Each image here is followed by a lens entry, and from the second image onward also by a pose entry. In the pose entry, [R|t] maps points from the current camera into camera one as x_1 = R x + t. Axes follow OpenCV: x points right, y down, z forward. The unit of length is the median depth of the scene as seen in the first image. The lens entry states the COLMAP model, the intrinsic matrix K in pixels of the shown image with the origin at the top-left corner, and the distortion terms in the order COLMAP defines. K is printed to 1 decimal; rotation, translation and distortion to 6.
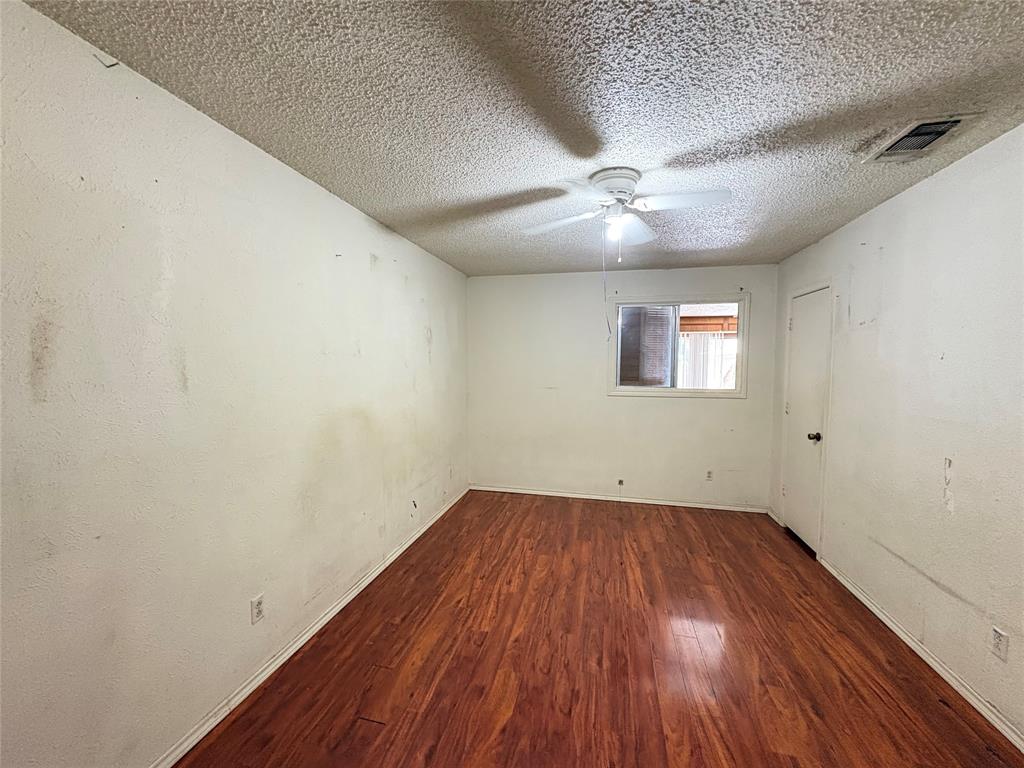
lens RADIAL K [[409.6, 0, 512.7], [0, 409.6, 383.9], [0, 0, 1]] dist [0.001115, -0.000105]
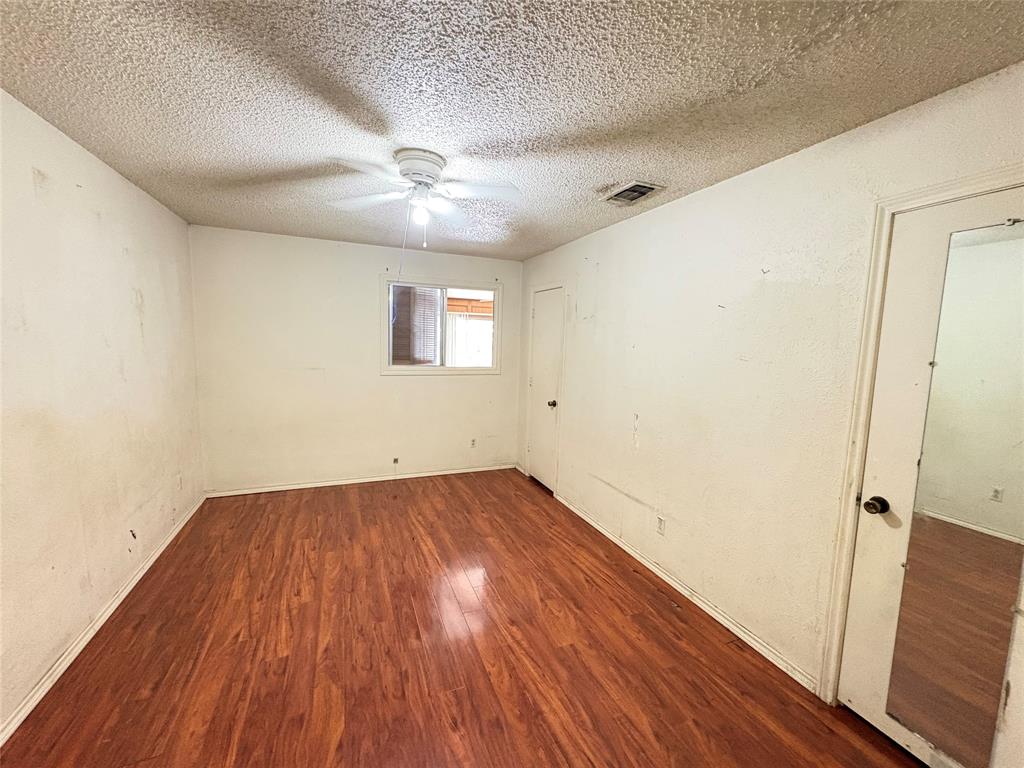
lens RADIAL K [[409.6, 0, 512.8], [0, 409.6, 384.4], [0, 0, 1]] dist [0.001115, -0.000105]
pose [[0.812892, -0.044070, 0.580745, -0.140828], [0.006044, 0.997718, 0.067253, -0.024498], [-0.582383, -0.051159, 0.811303, 0.038297]]
